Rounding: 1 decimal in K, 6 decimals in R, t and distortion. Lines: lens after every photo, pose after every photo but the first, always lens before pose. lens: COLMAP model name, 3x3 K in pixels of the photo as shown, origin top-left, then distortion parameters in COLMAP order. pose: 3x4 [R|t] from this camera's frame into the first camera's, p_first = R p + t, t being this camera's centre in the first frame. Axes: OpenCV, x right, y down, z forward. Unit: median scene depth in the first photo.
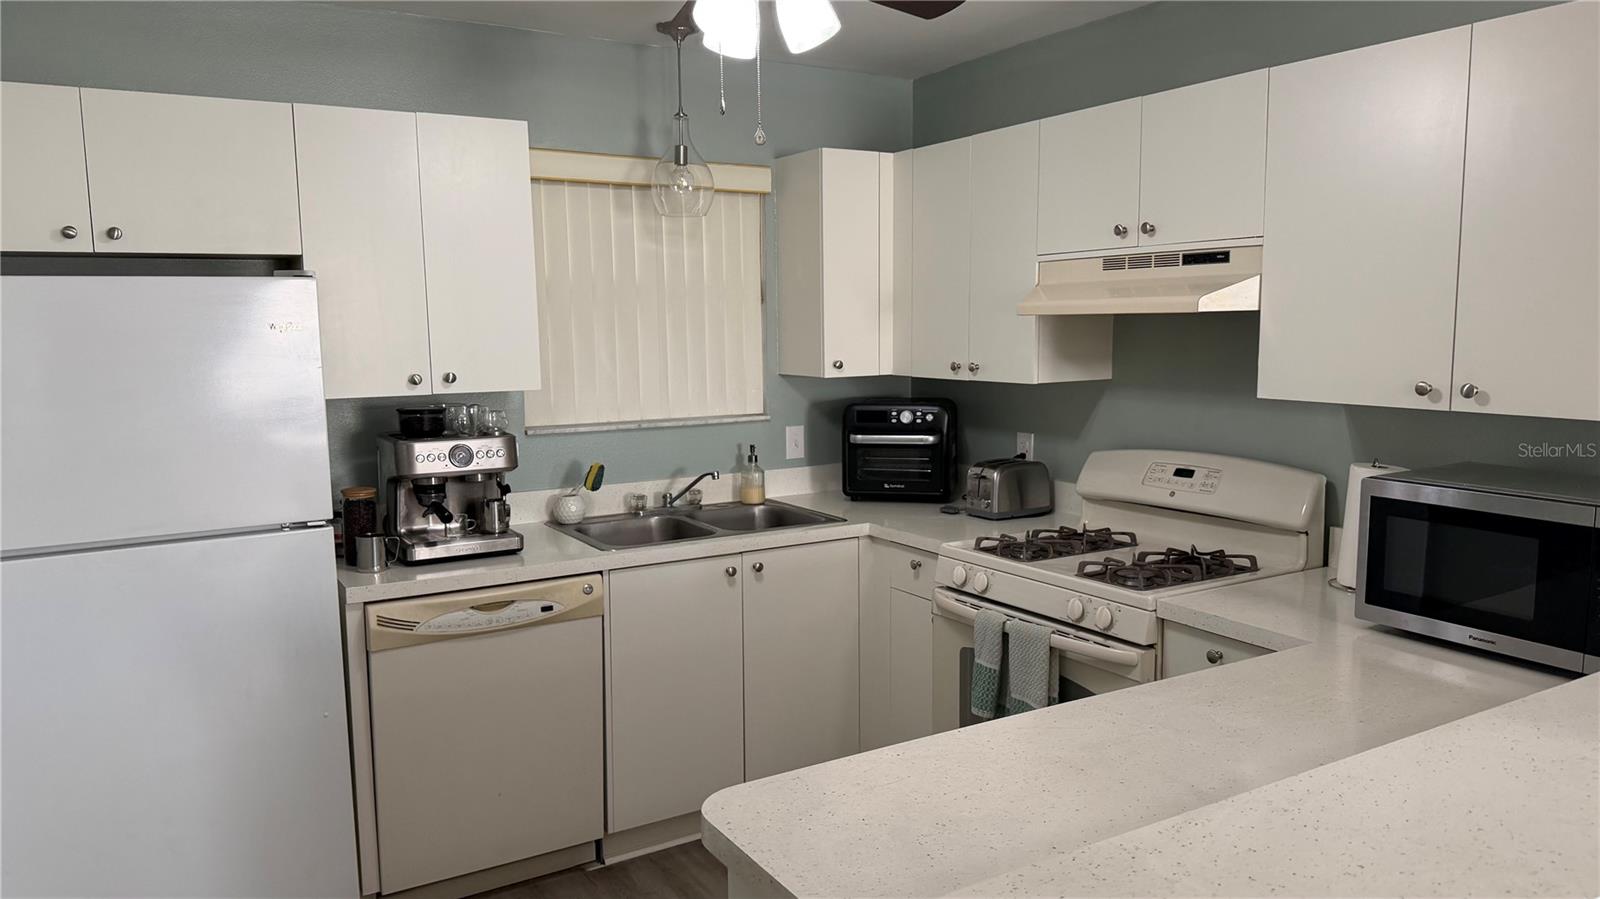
lens RADIAL K [[1114.4, 0, 800.0], [0, 1114.4, 449.5], [0, 0, 1]] dist [0.115542, -0.196353]
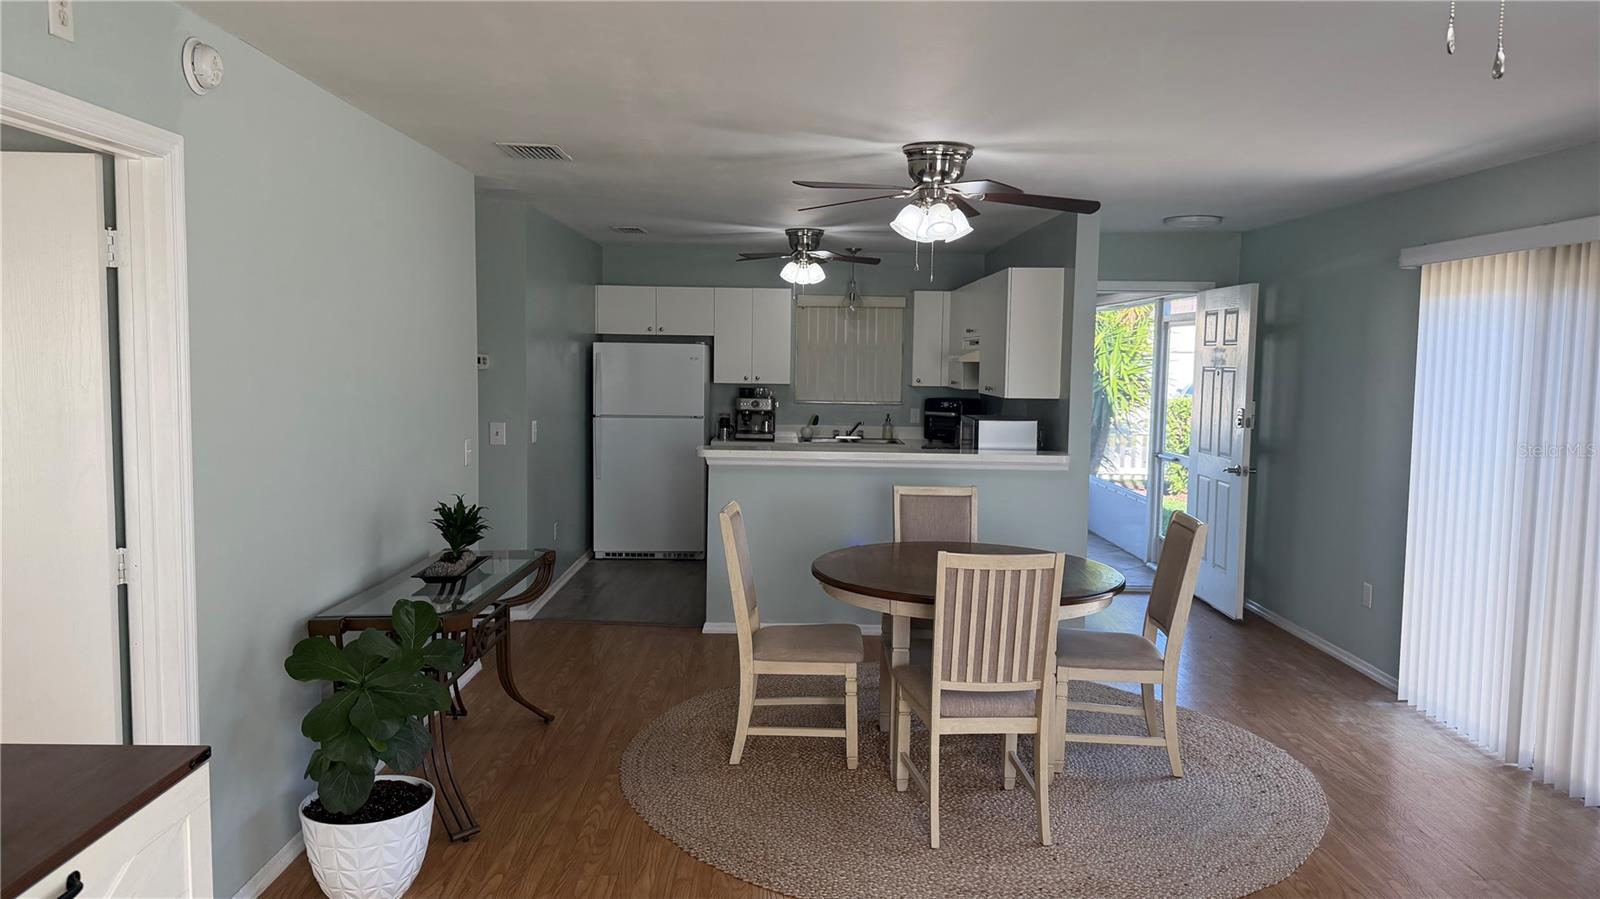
lens RADIAL K [[1114.4, 0, 800.0], [0, 1114.4, 449.5], [0, 0, 1]] dist [0.115542, -0.196353]
pose [[0.877437, 0.066493, -0.475062, 1.151554], [-0.084253, 0.996313, -0.016162, 0.155611], [0.472236, 0.054207, 0.879804, -1.451629]]
